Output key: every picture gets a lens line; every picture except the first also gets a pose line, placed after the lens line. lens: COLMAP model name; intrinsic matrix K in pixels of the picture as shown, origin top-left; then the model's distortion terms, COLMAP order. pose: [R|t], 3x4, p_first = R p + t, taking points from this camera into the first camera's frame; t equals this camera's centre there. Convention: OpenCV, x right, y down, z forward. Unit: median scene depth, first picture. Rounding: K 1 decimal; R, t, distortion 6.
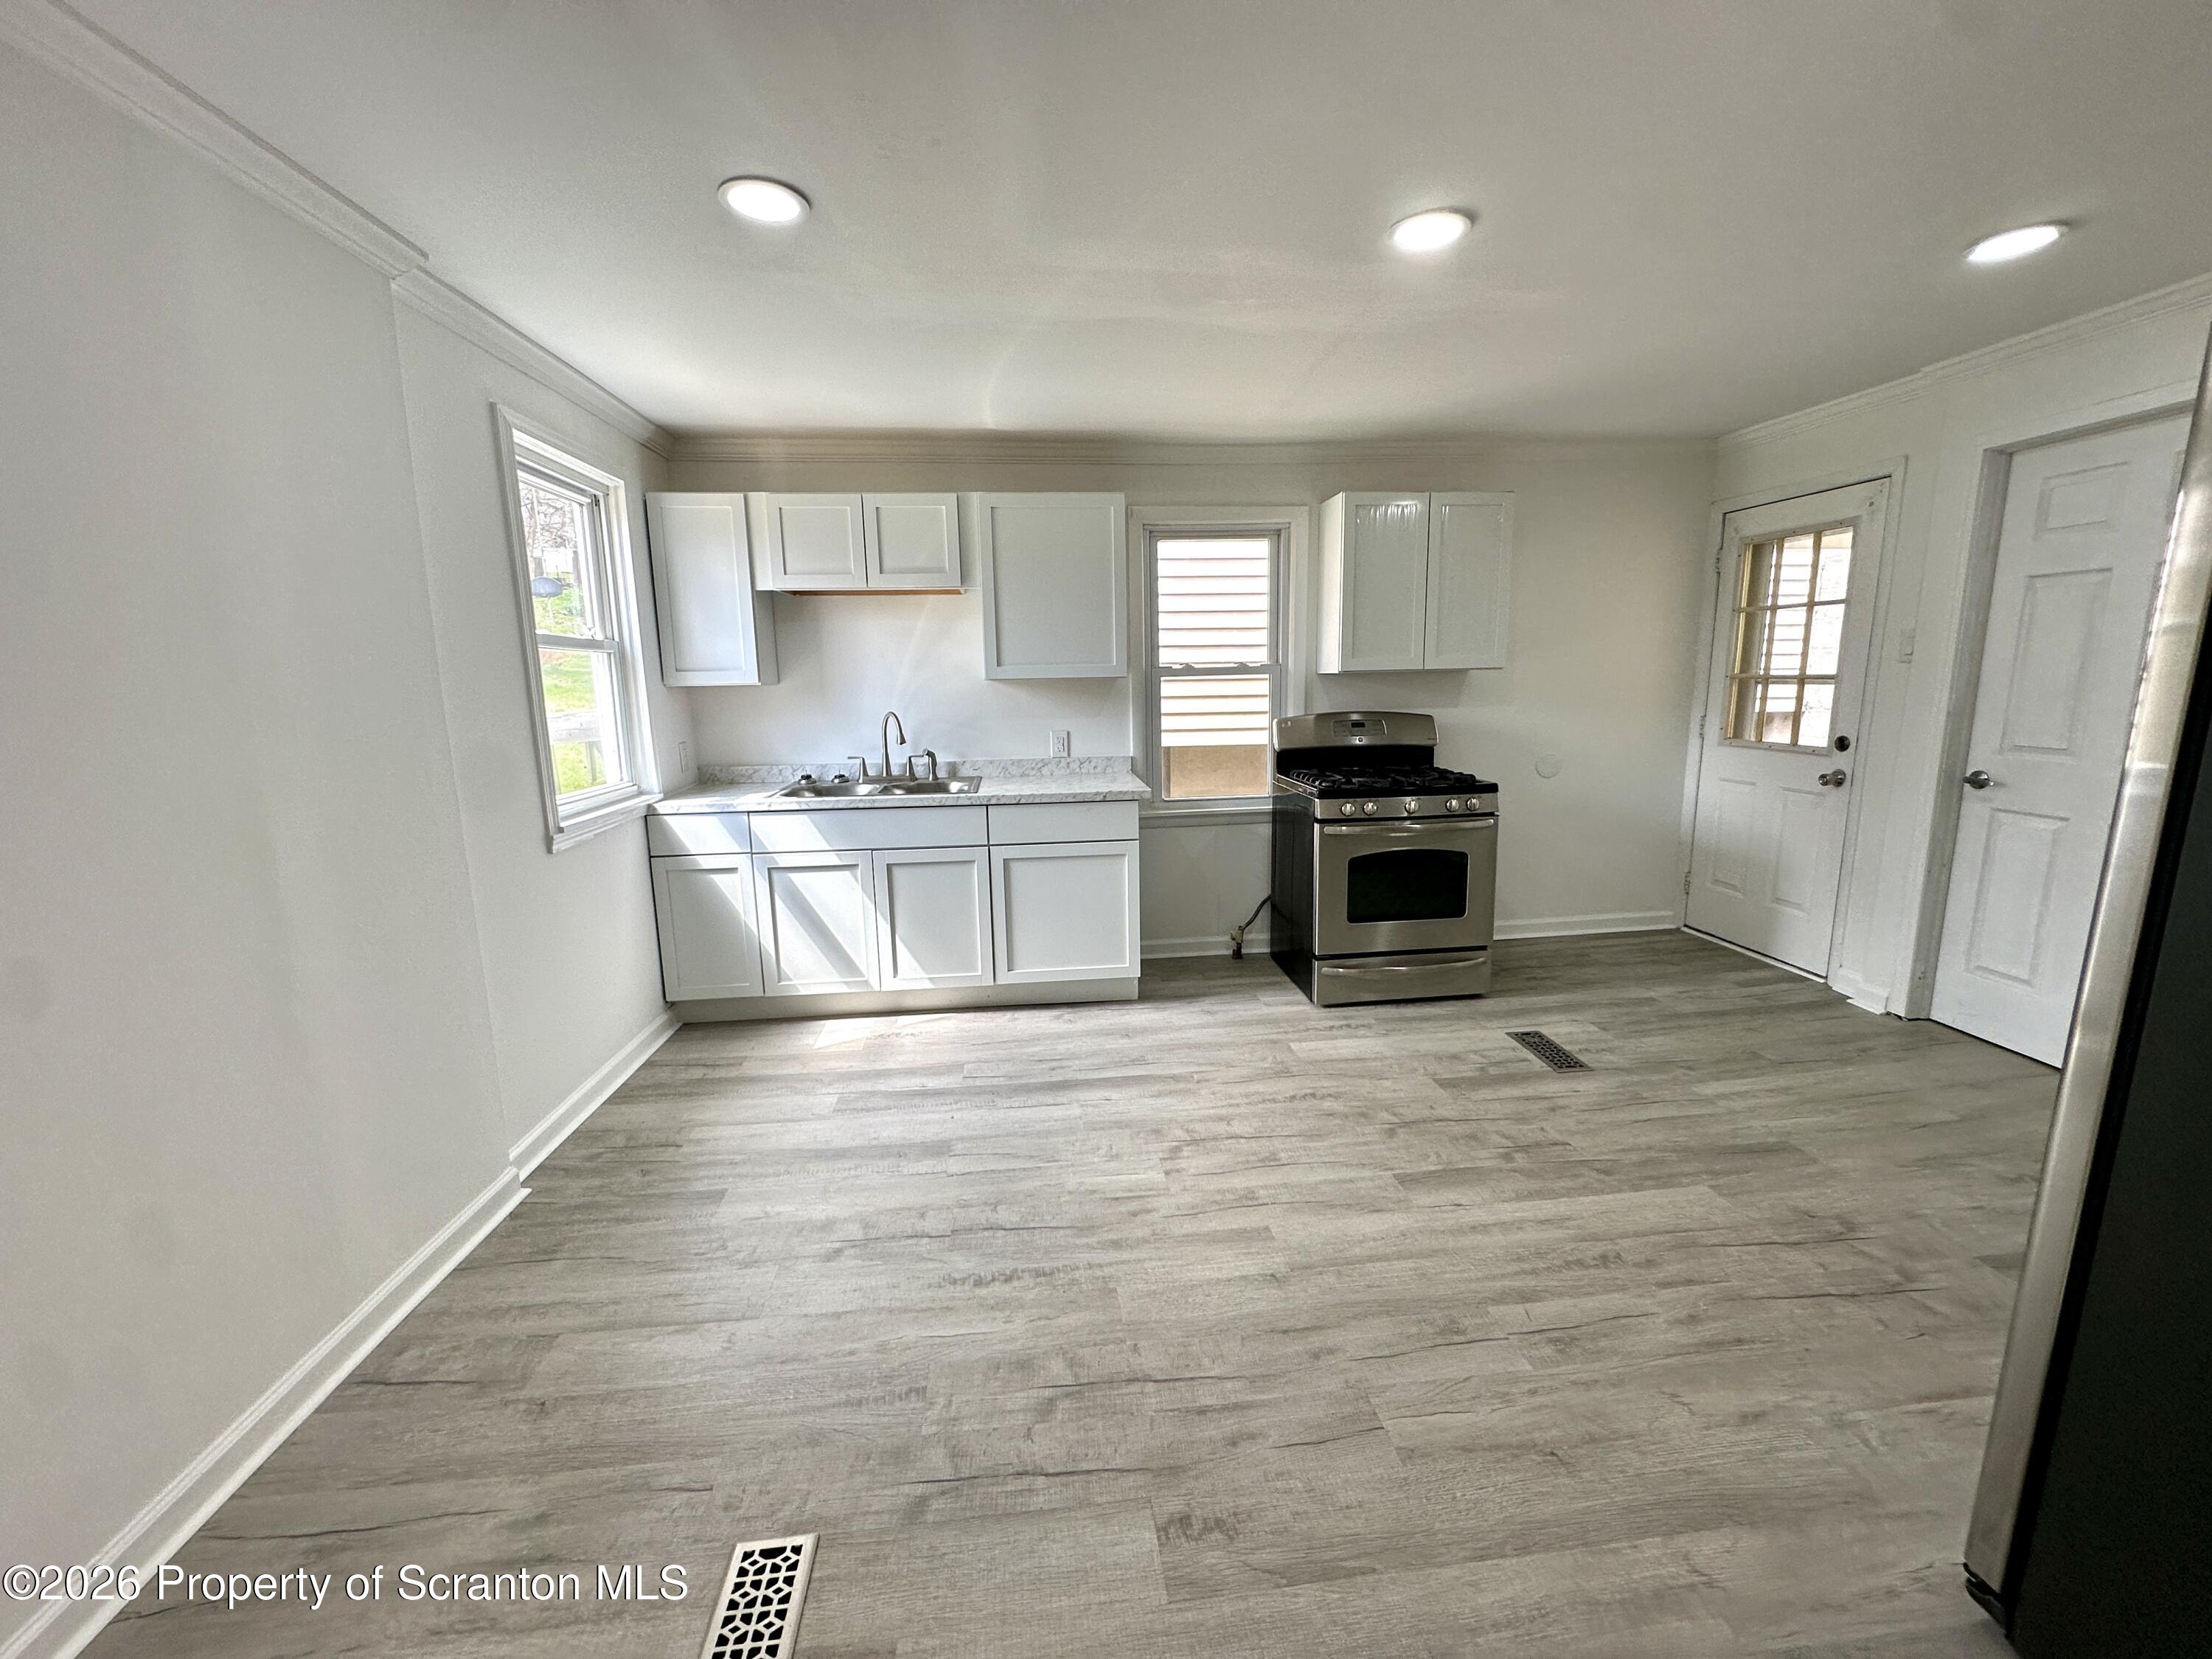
lens RADIAL K [[881.0, 0, 1106.1], [0, 881.0, 827.1], [0, 0, 1]] dist [-0.003810, 0.000497]
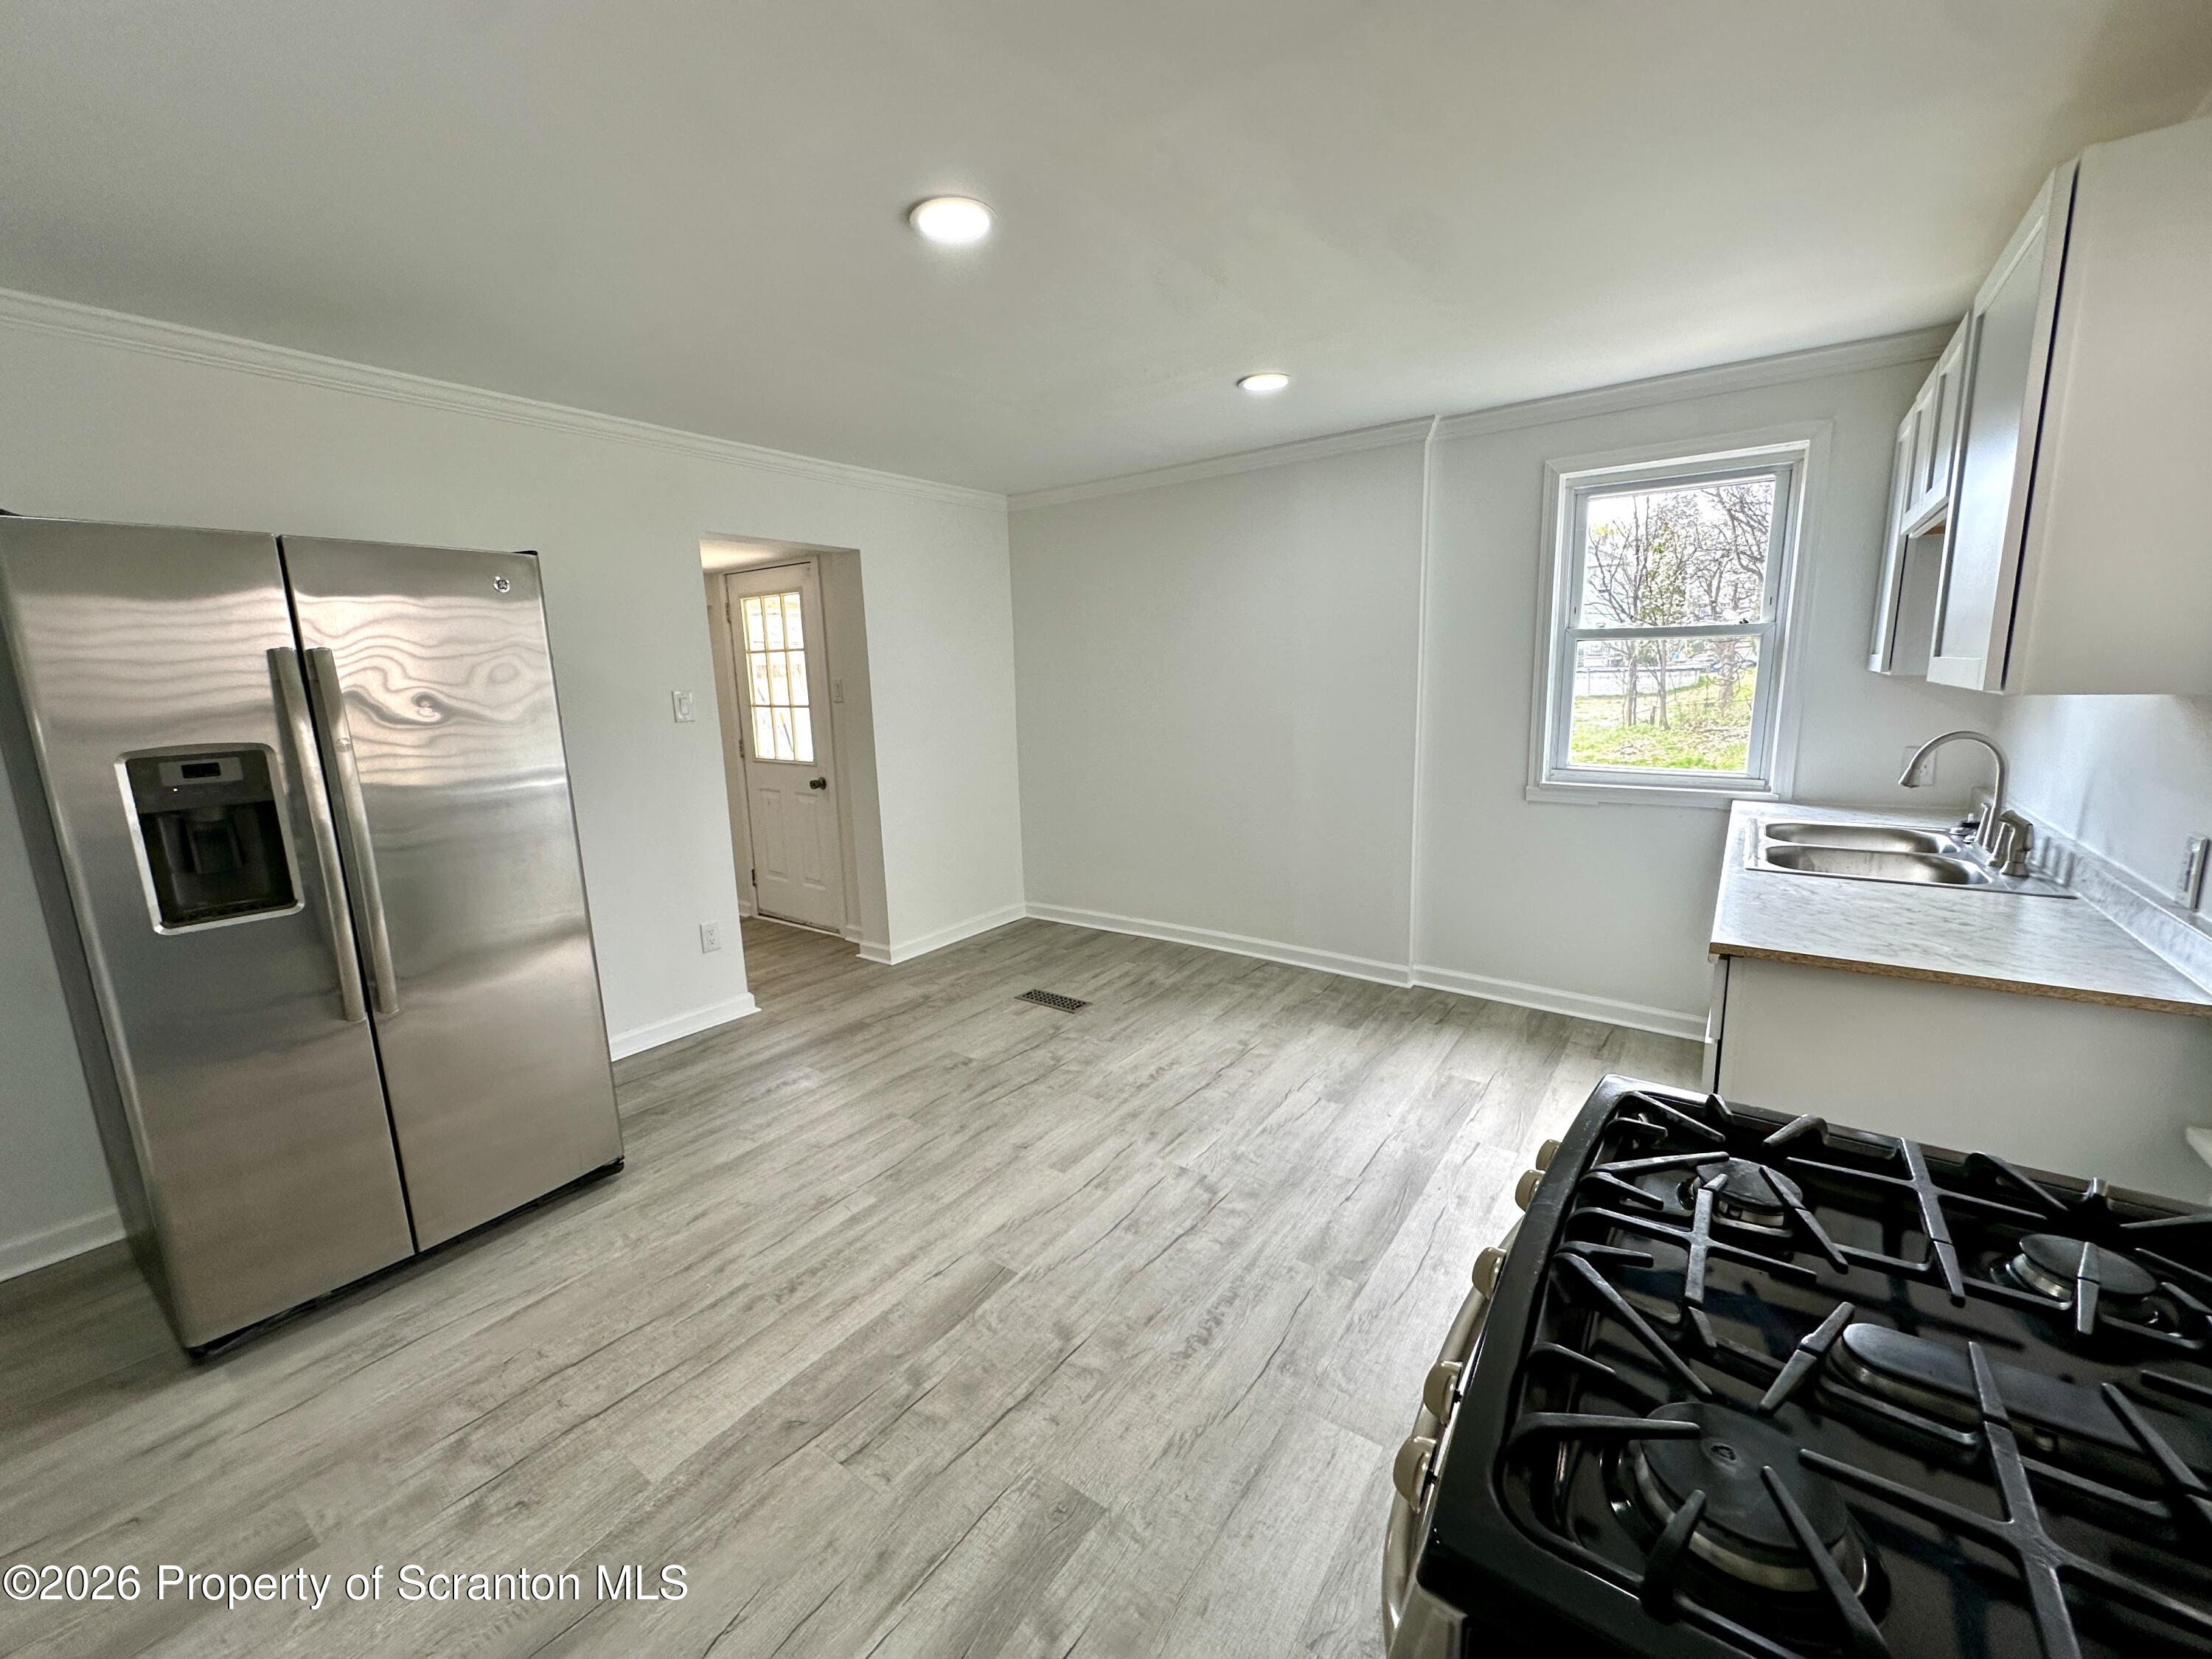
lens RADIAL K [[881.0, 0, 1108.8], [0, 881.0, 828.4], [0, 0, 1]] dist [-0.003810, 0.000497]
pose [[-0.662668, 0.167077, -0.730039, 0.762762], [-0.093638, 0.948664, 0.302107, -0.272518], [0.743037, 0.268556, -0.613004, 1.367113]]
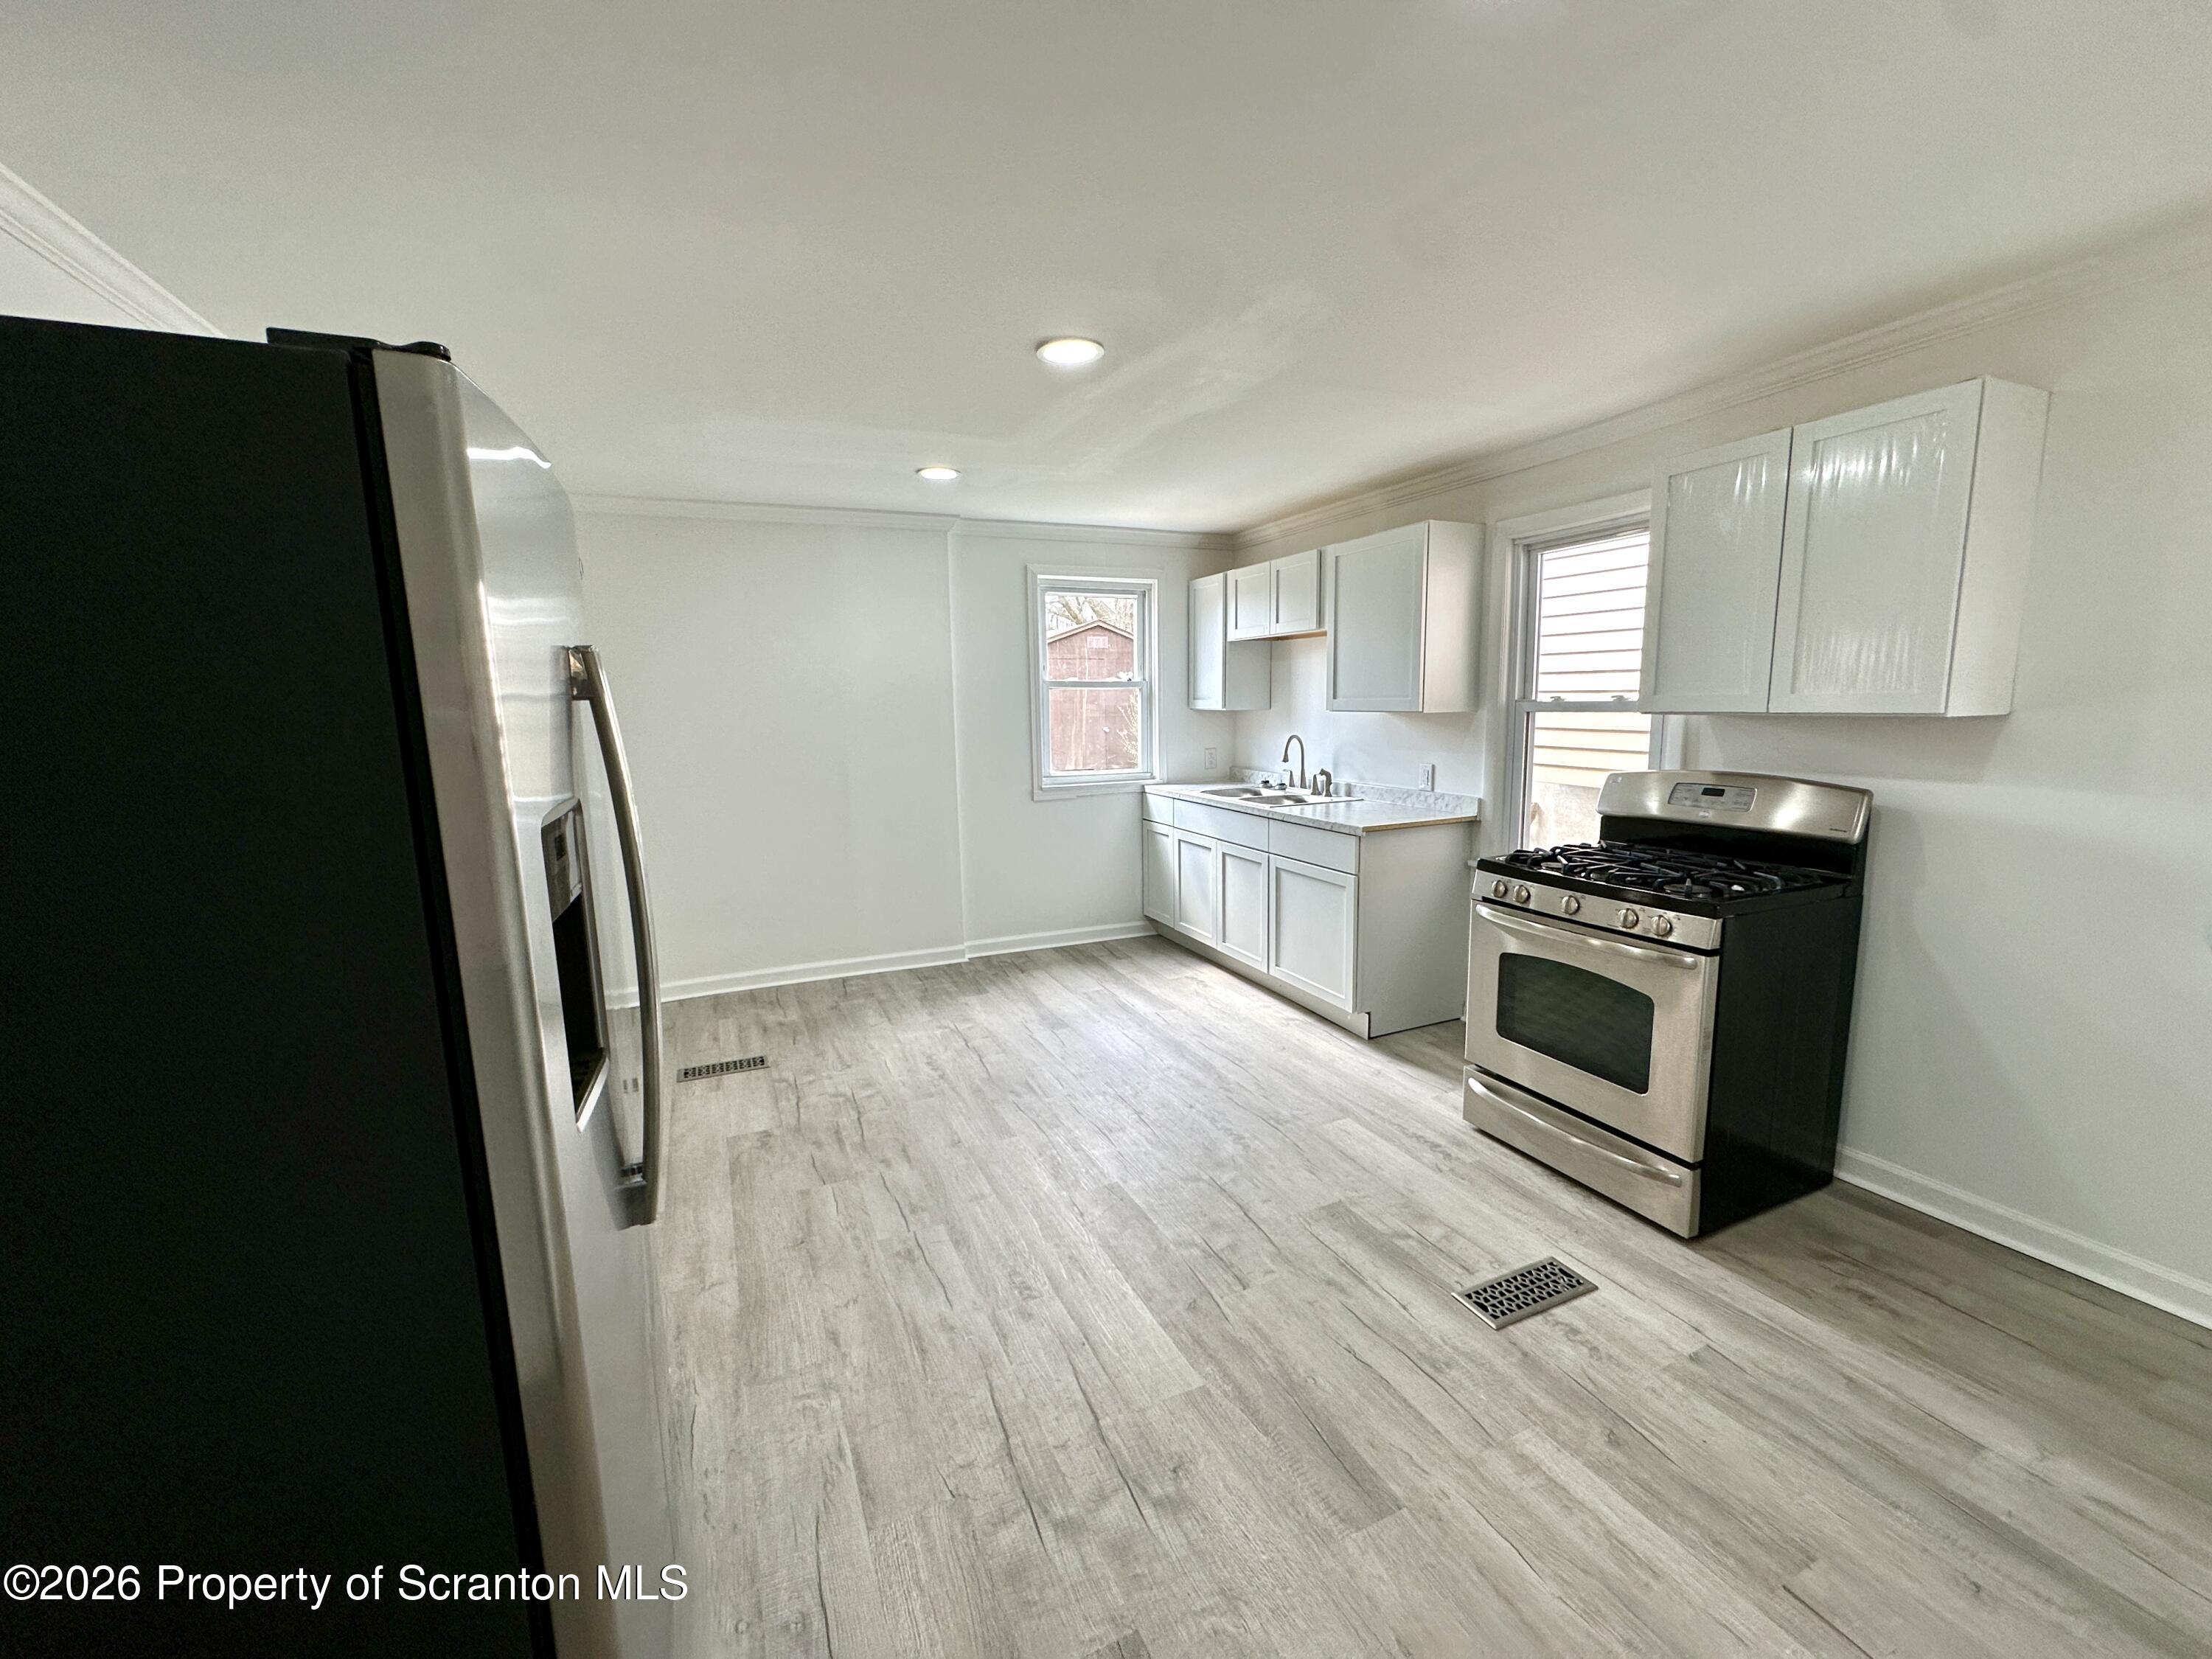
lens RADIAL K [[881.0, 0, 1104.4], [0, 881.0, 827.2], [0, 0, 1]] dist [-0.003810, 0.000497]
pose [[0.317457, 0.150723, -0.936218, 1.168816], [-0.154684, 0.982295, 0.105690, -0.134823], [0.935572, 0.111266, 0.335151, 0.529568]]
